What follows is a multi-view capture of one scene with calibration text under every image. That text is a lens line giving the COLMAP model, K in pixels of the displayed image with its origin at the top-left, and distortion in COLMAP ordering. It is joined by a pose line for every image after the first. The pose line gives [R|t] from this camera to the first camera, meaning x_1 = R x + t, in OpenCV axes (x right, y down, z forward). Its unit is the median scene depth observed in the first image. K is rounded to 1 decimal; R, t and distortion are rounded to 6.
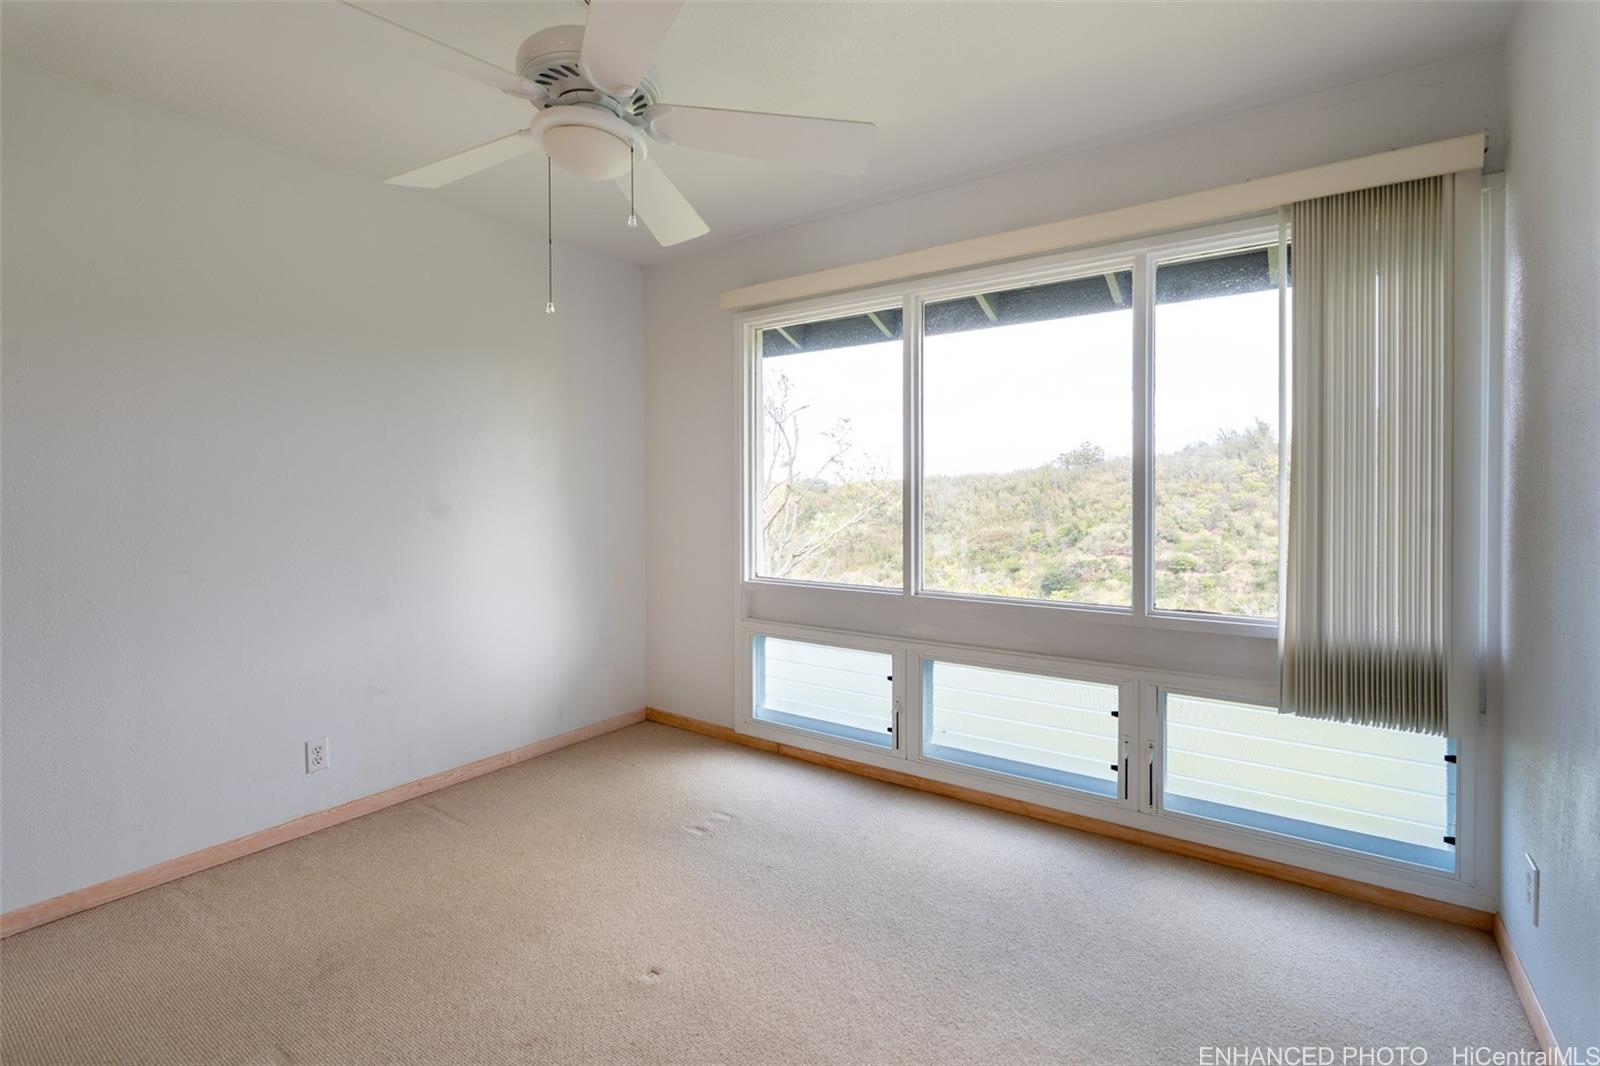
lens RADIAL K [[705.5, 0, 809.6], [0, 705.5, 494.9], [0, 0, 1]] dist [-0.003419, 0.000495]
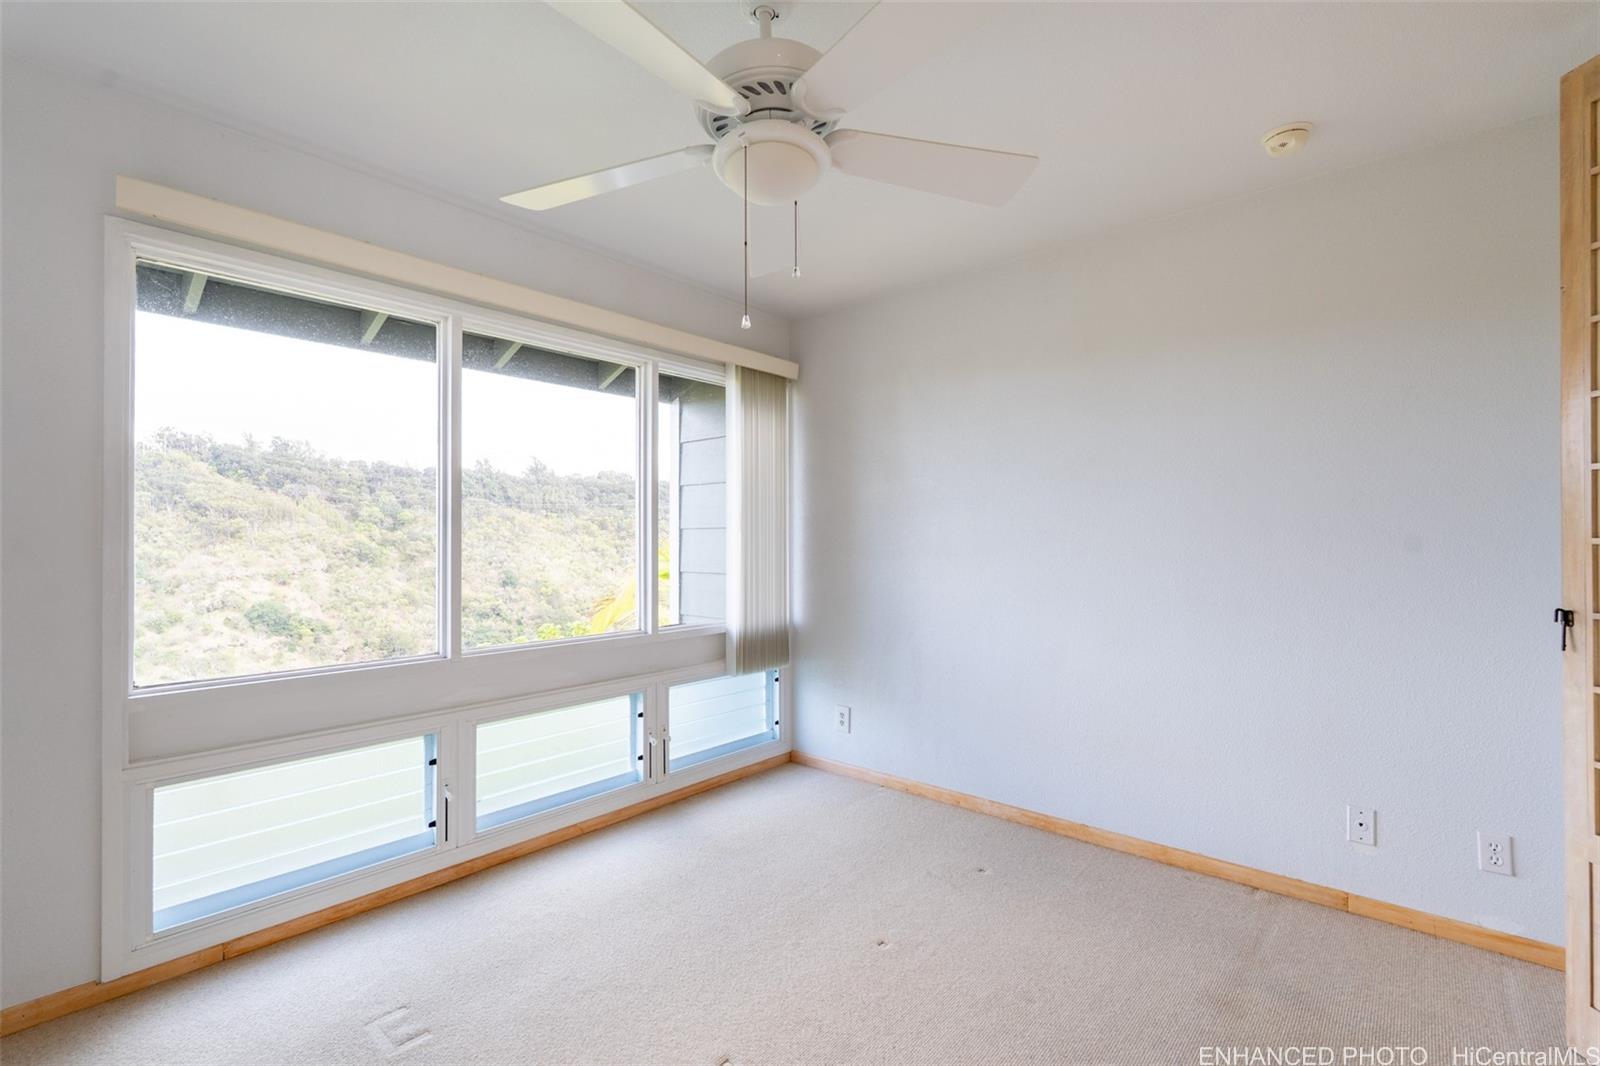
lens RADIAL K [[705.5, 0, 810.0], [0, 705.5, 531.8], [0, 0, 1]] dist [-0.003419, 0.000495]
pose [[0.125411, 0.014521, 0.991999, -0.761378], [0.005499, 0.999867, -0.015331, 0.001505], [-0.992090, 0.007378, 0.125314, 0.515940]]
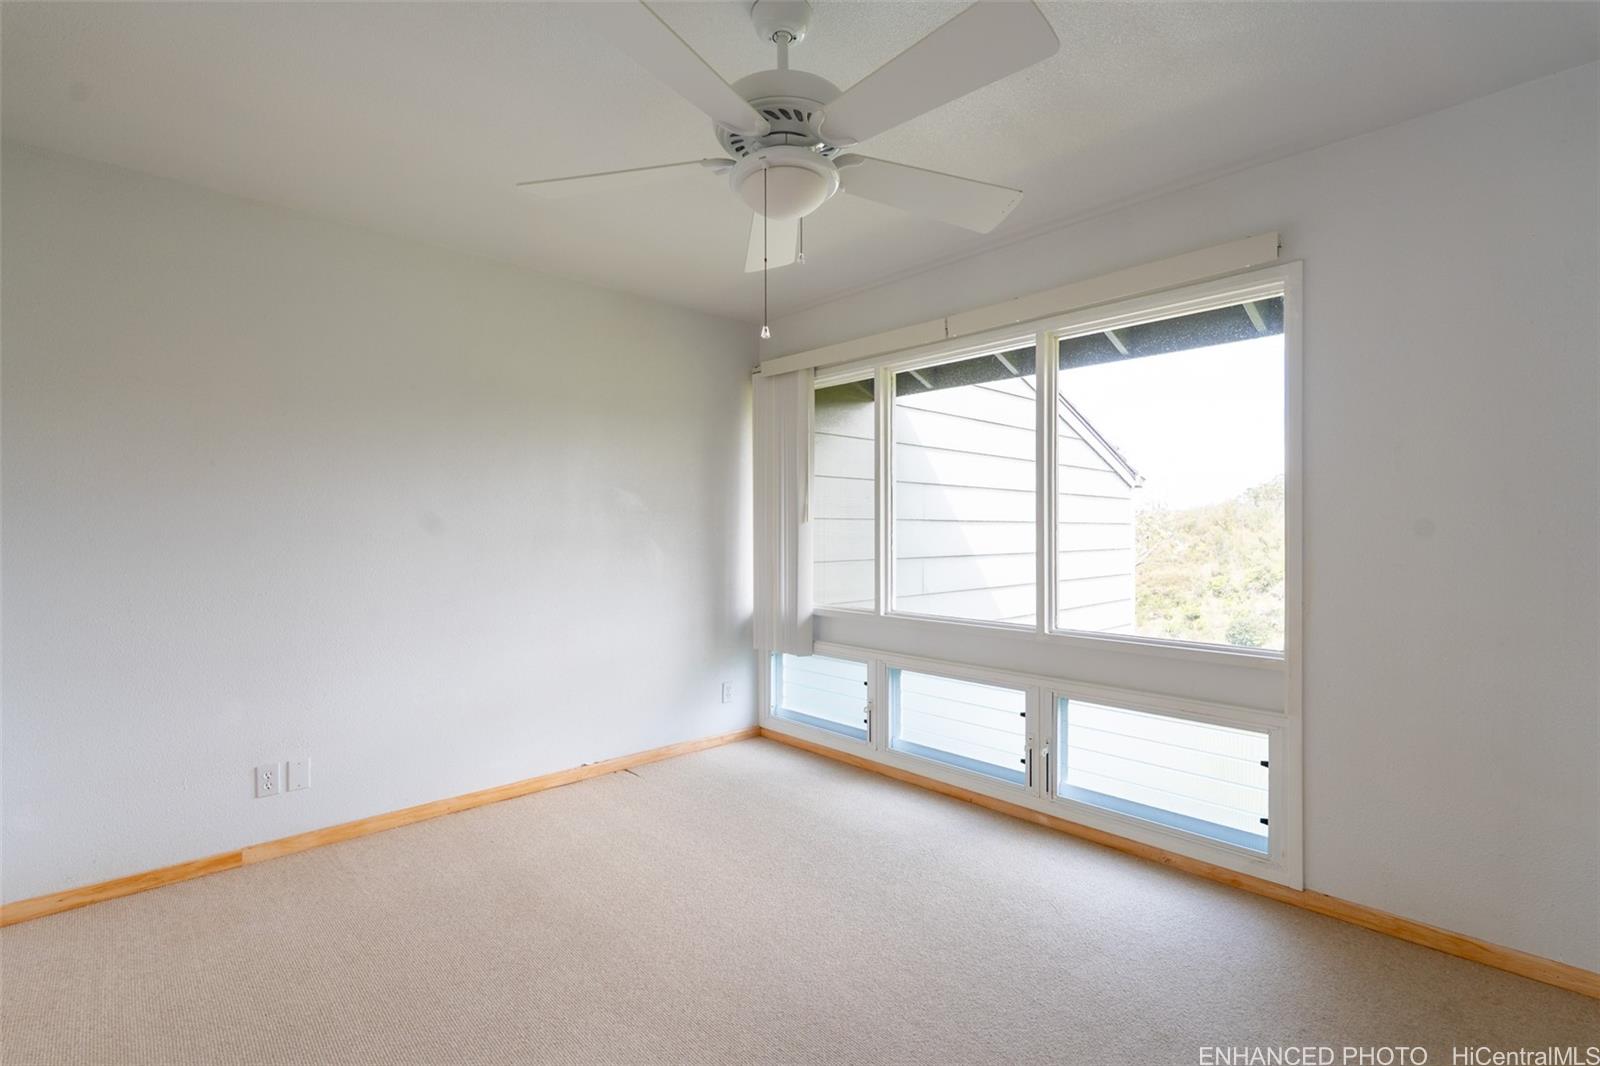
lens RADIAL K [[705.5, 0, 852.3], [0, 705.5, 530.2], [0, 0, 1]] dist [-0.003419, 0.000495]
pose [[0.985782, 0.004549, -0.167966, 0.050869], [-0.005026, 0.999984, -0.002410, 0.000012], [0.167952, 0.003220, 0.985790, -0.034246]]
